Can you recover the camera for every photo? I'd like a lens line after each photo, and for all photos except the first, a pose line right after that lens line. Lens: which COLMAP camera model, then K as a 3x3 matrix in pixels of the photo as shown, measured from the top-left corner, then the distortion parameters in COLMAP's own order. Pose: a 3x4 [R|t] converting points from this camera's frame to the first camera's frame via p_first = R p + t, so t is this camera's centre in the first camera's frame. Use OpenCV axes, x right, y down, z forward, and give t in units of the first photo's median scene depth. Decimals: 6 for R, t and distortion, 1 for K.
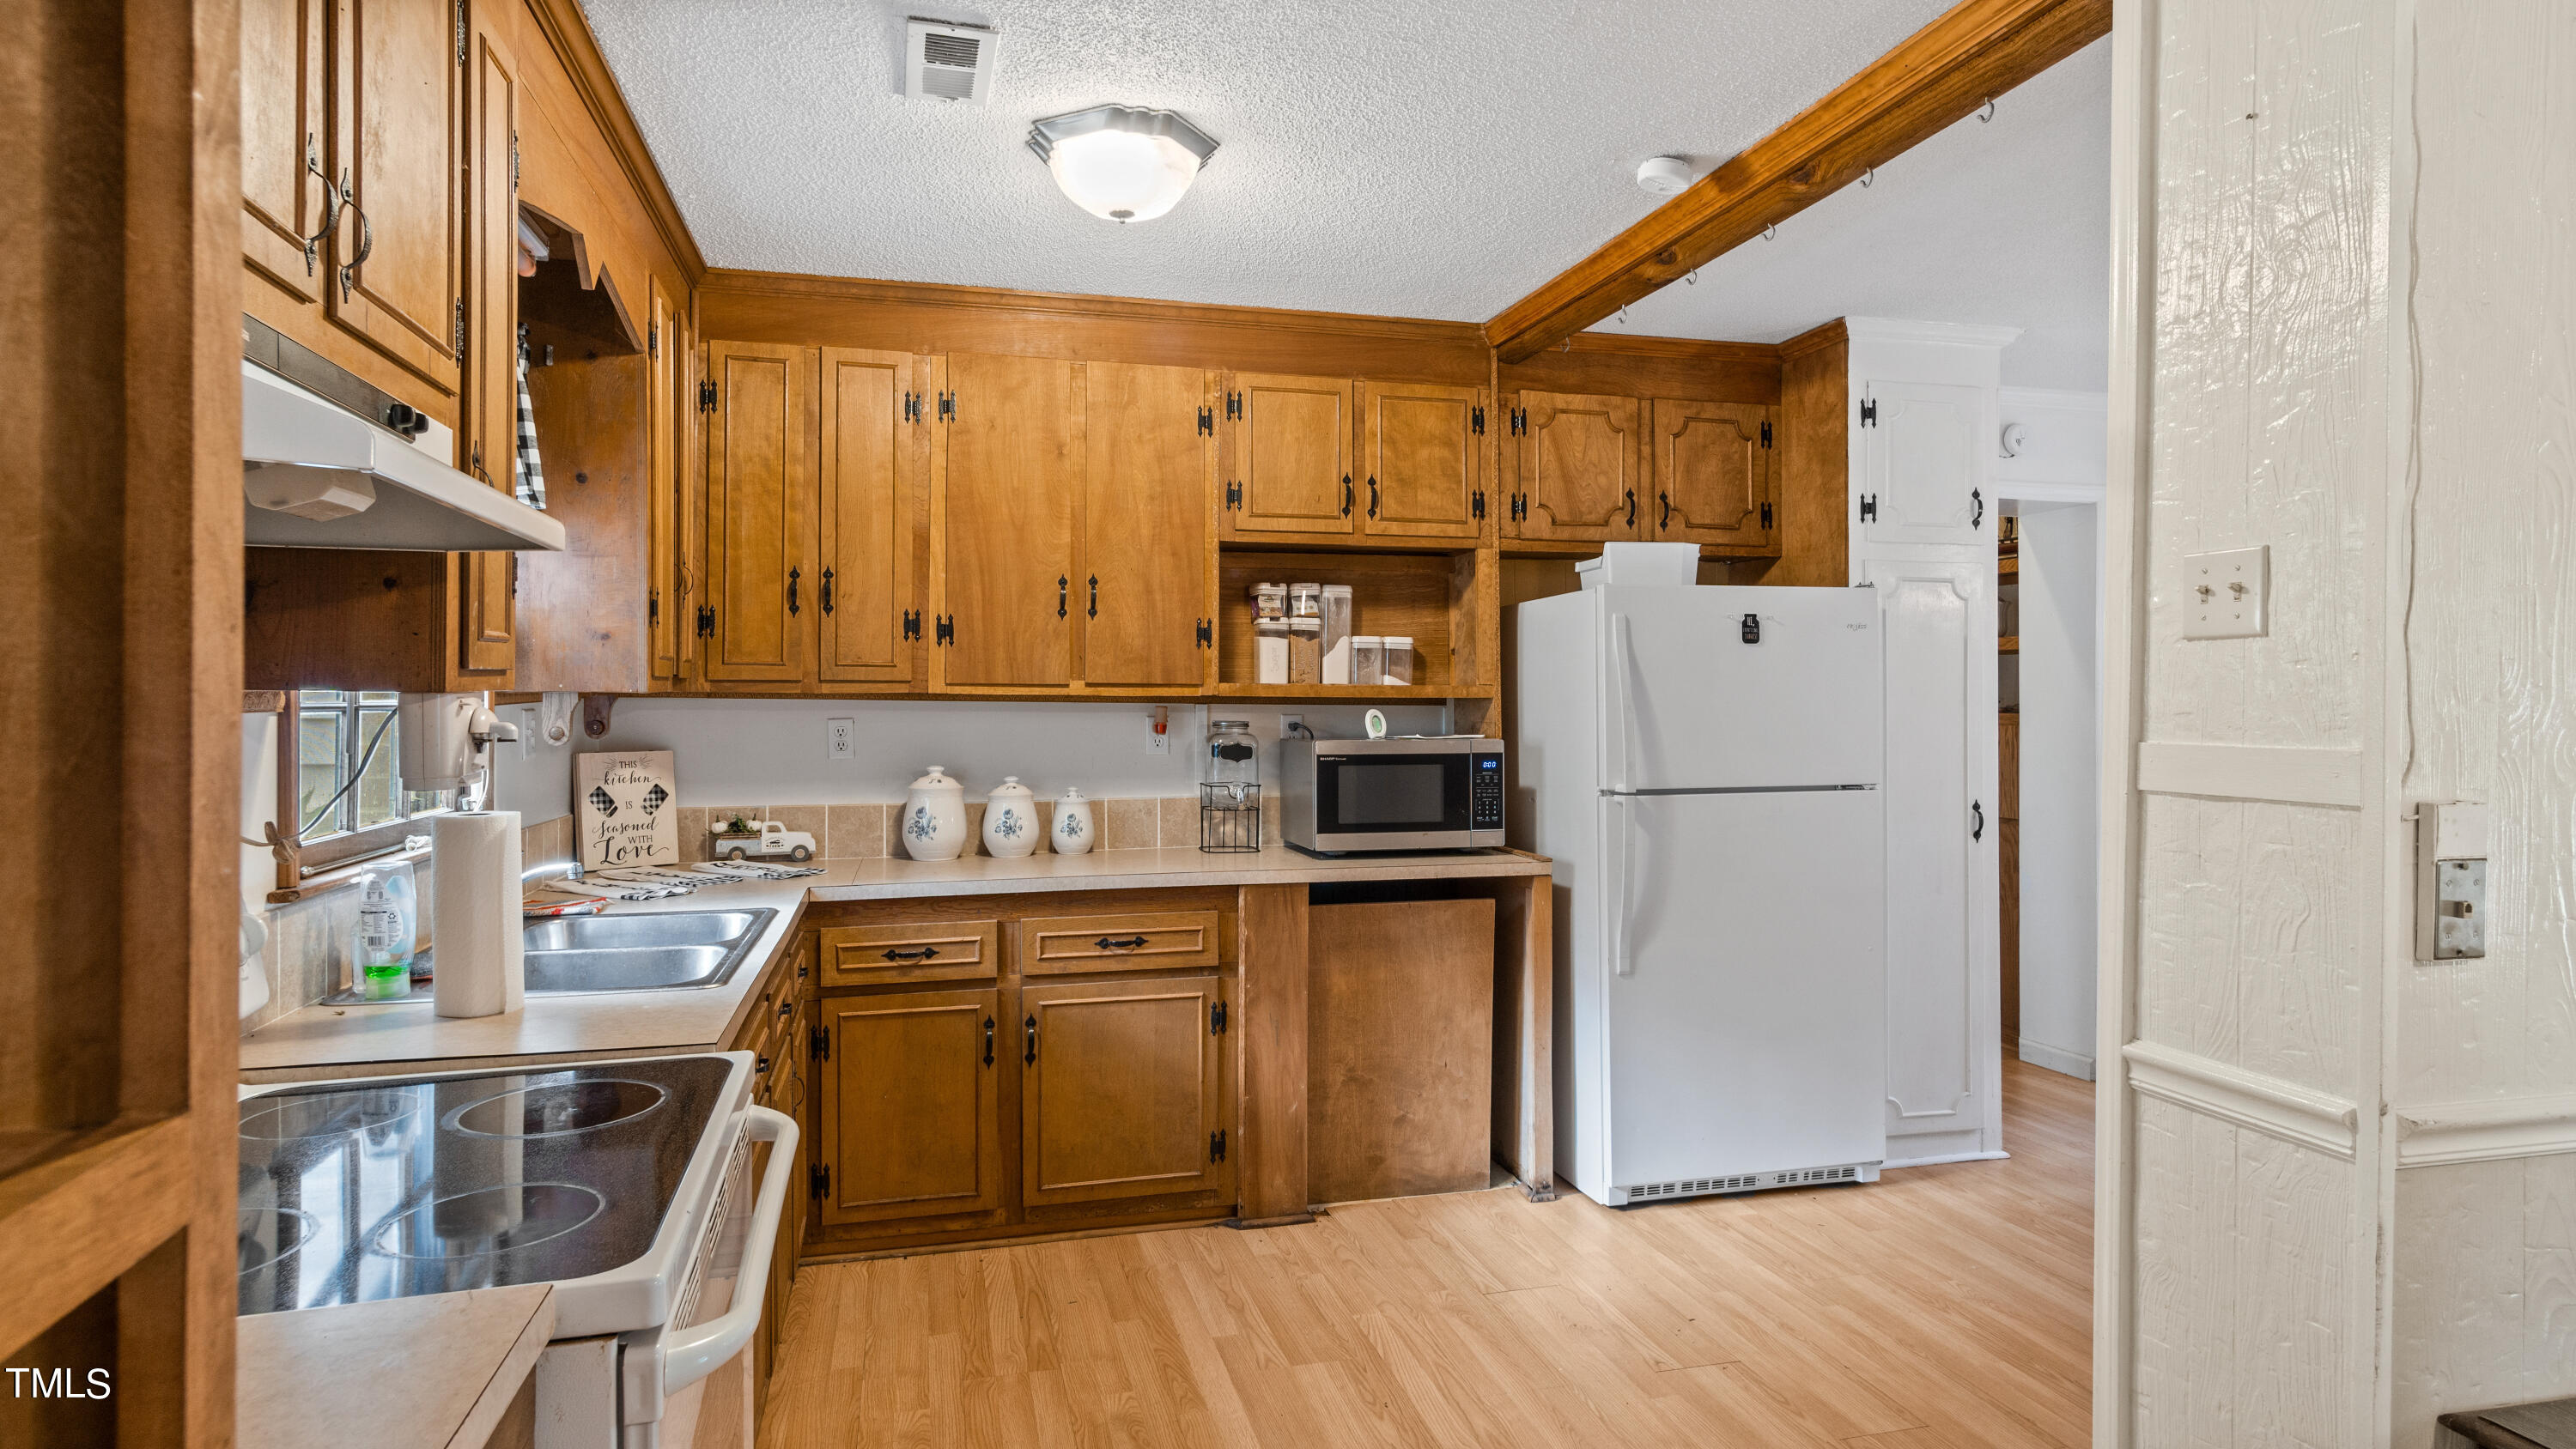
lens RADIAL K [[1381.9, 0, 1282.1], [0, 1381.9, 694.2], [0, 0, 1]] dist [0.003972, 0.000227]
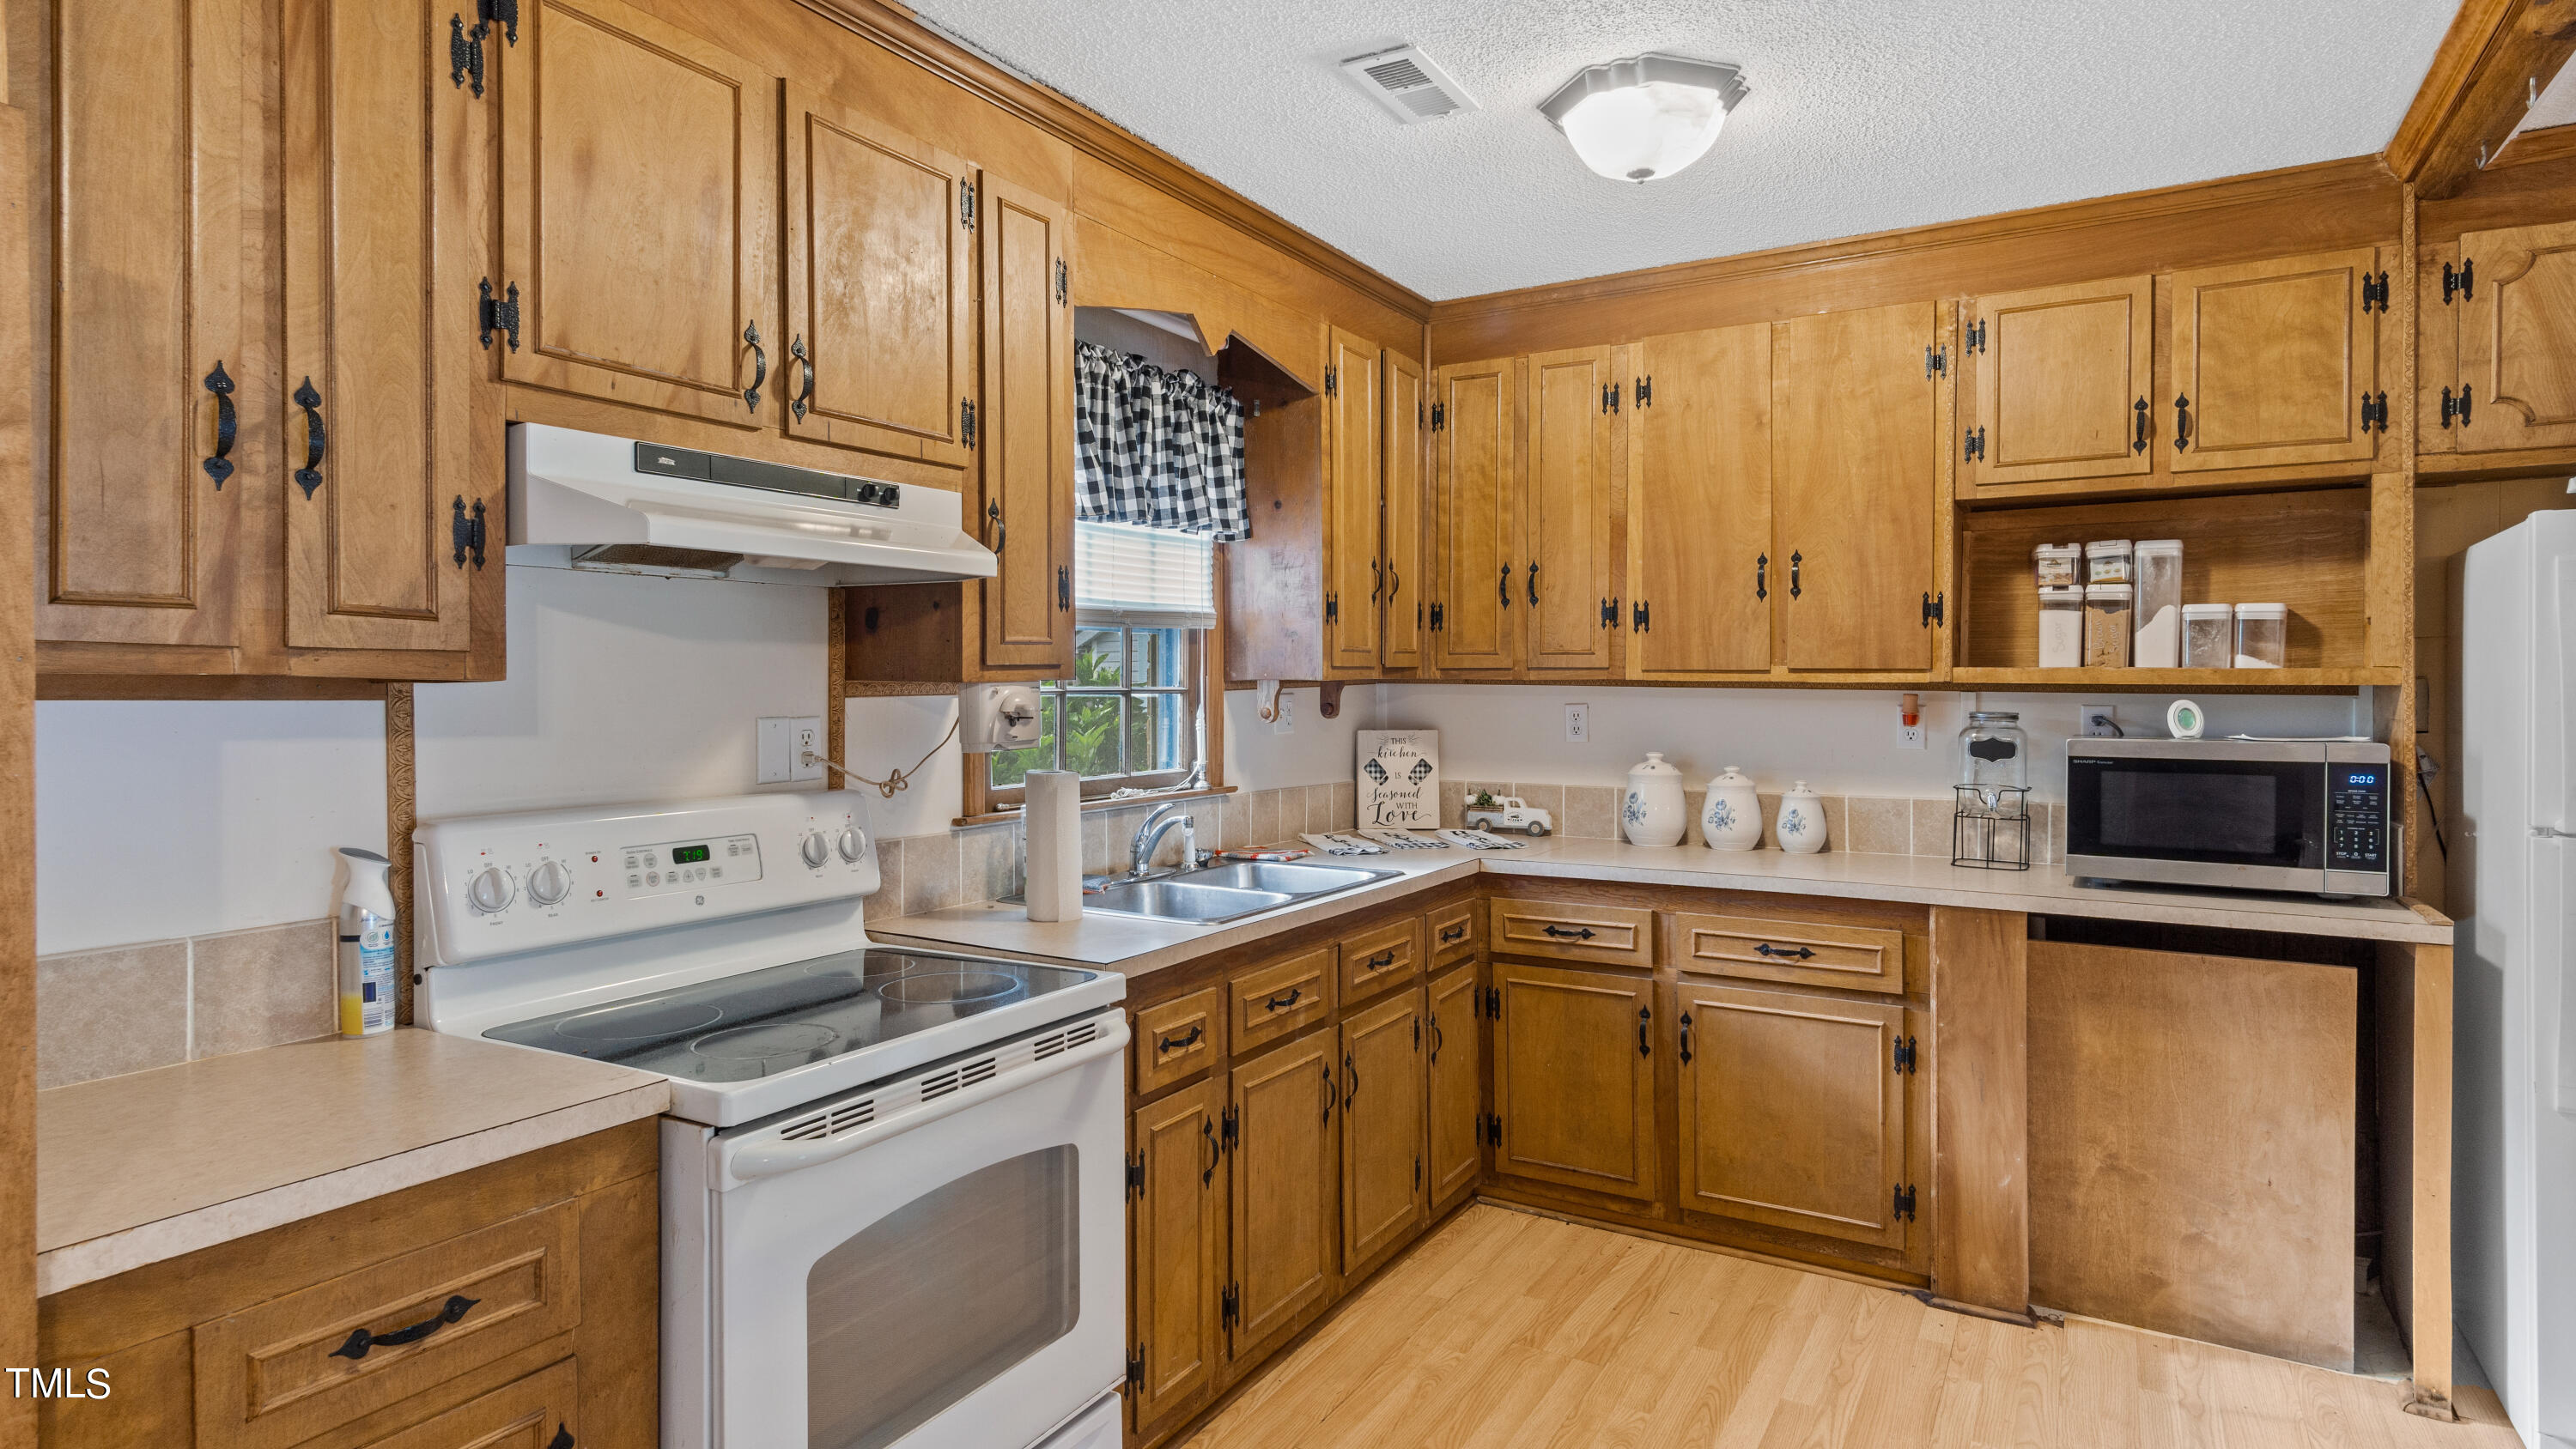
lens RADIAL K [[1359.7, 0, 1283.7], [0, 1359.7, 700.4], [0, 0, 1]] dist [0.002729, 0.002013]
pose [[0.702371, 0.010129, -0.711739, 0.268982], [0.001961, 0.999867, 0.016165, -0.002136], [0.711808, -0.012749, 0.702258, 0.120486]]
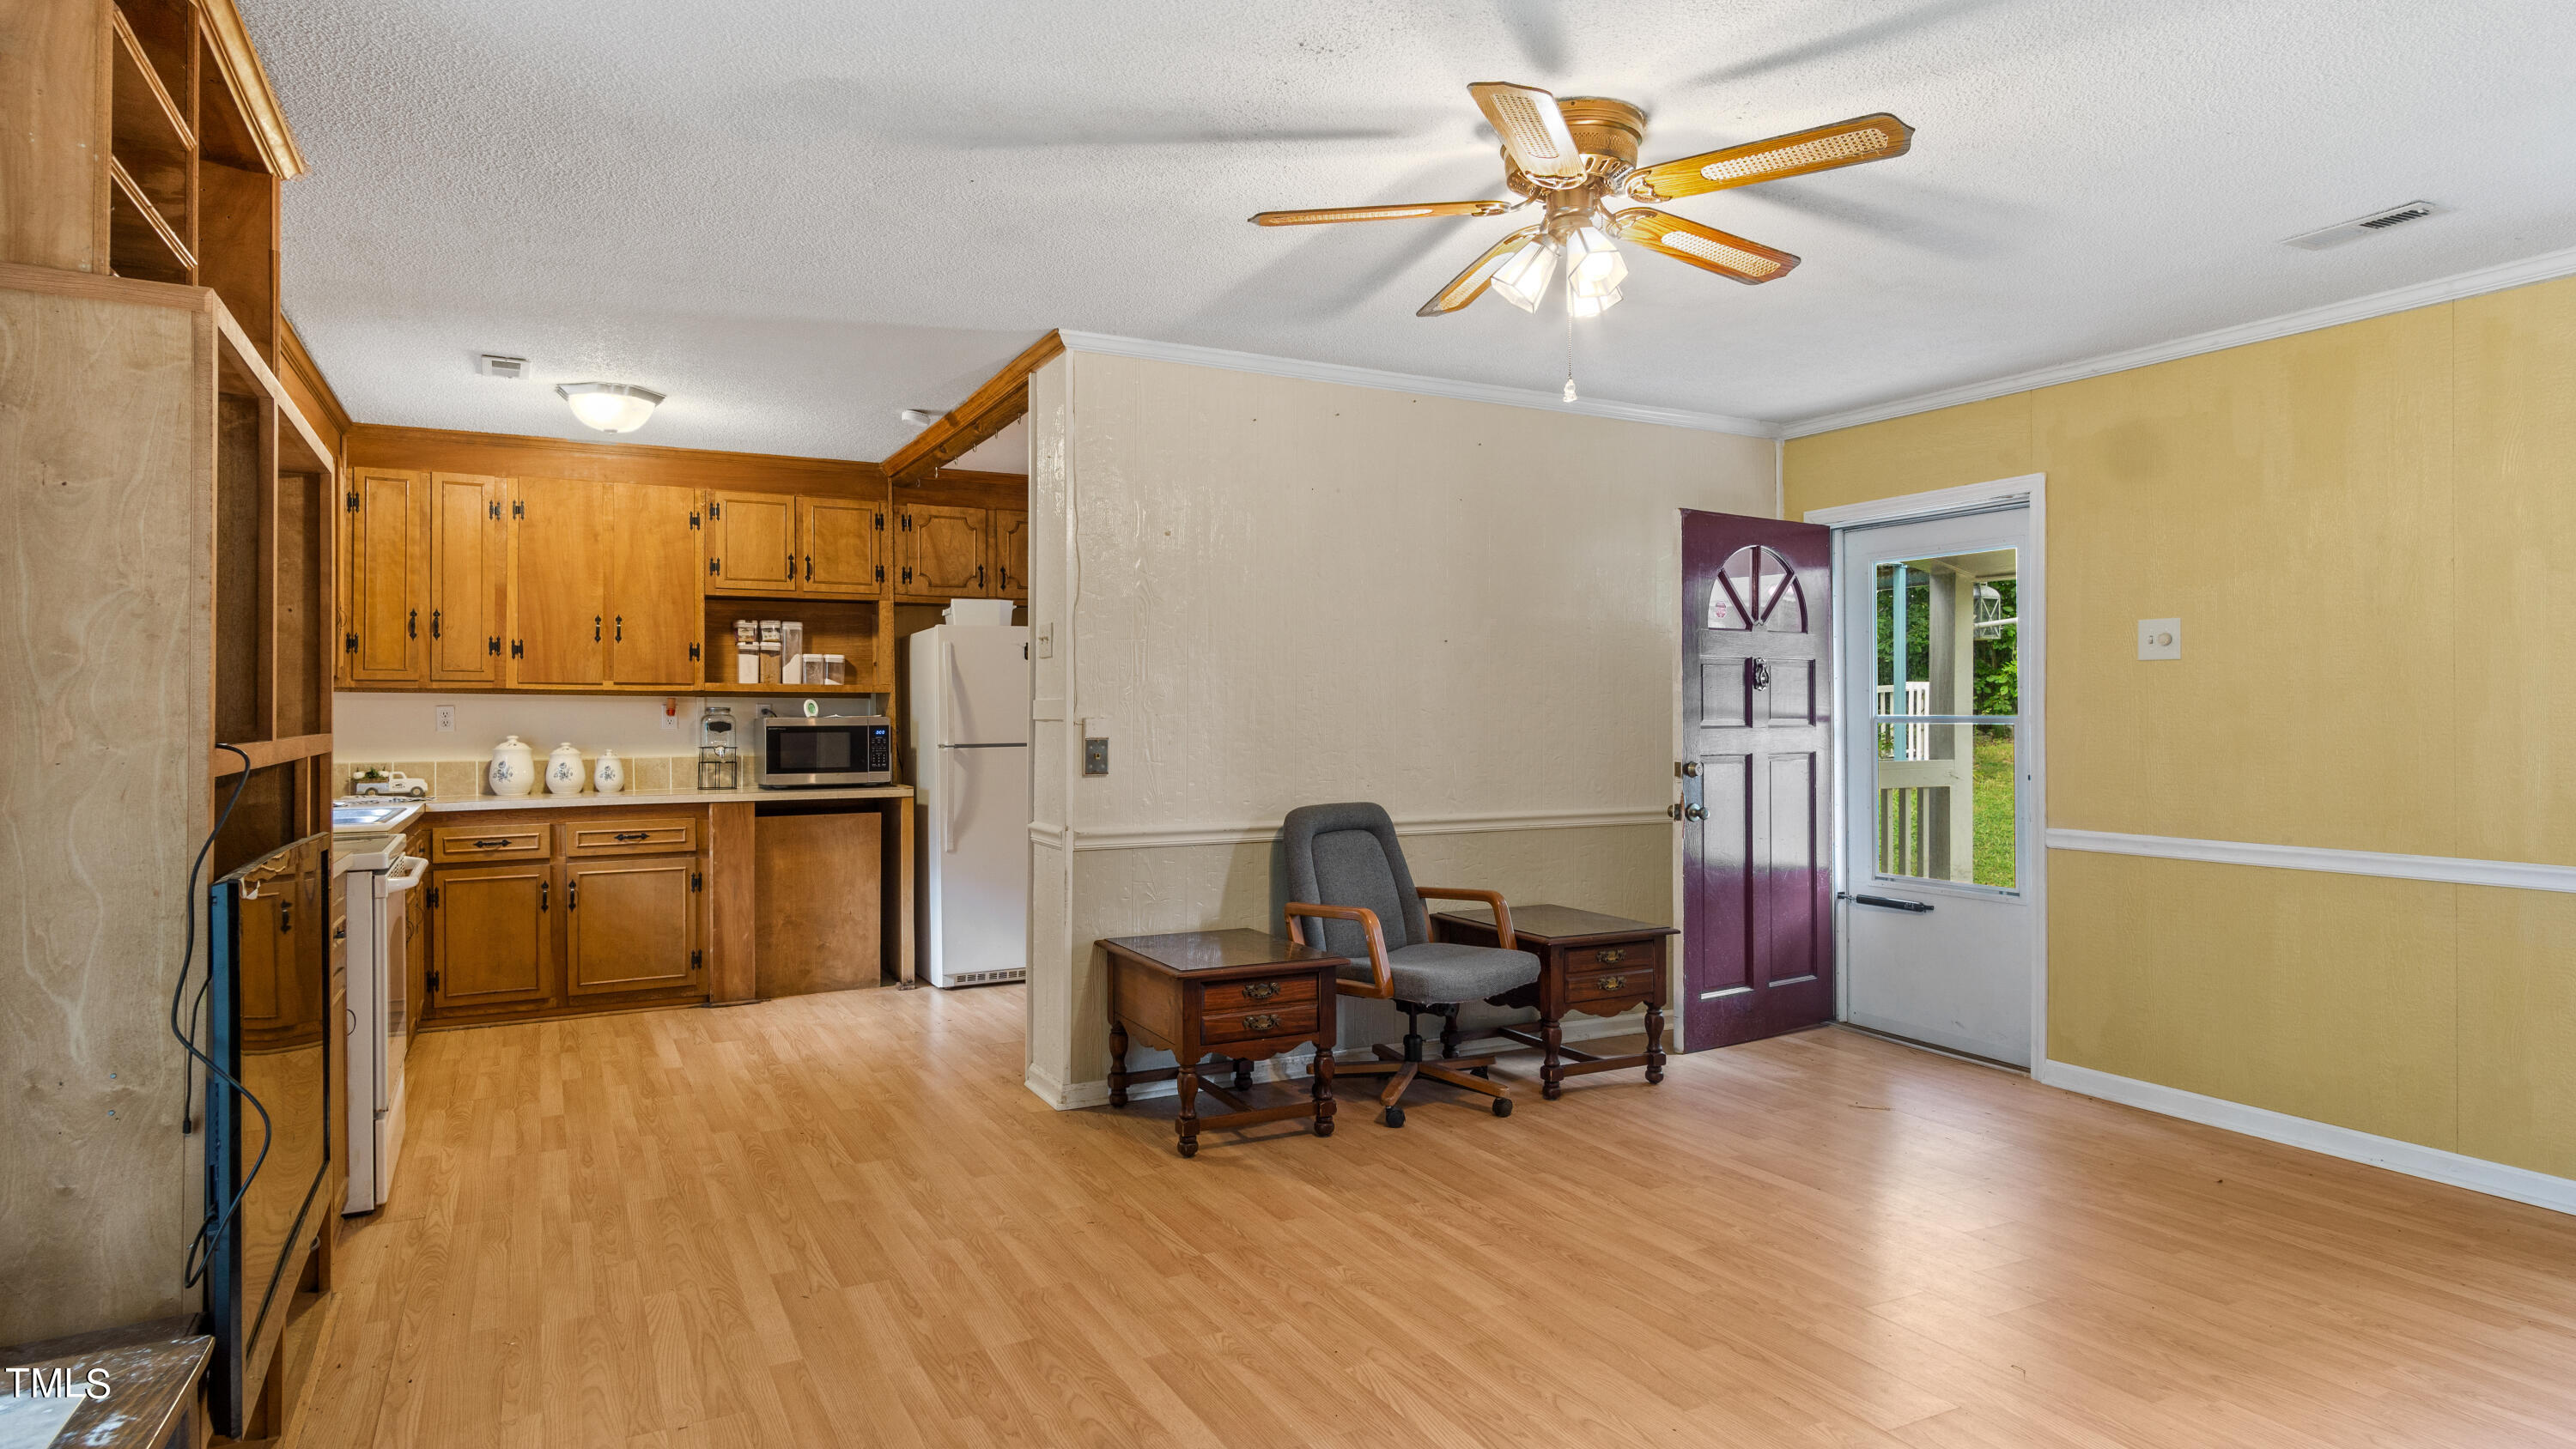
lens RADIAL K [[1366.9, 0, 1250.3], [0, 1366.9, 706.9], [0, 0, 1]] dist [0.003035, 0.000037]
pose [[0.974847, -0.003215, 0.222851, 0.225334], [0.003719, 0.999991, -0.001844, 0.026185], [-0.222843, 0.002626, 0.974851, -0.718440]]
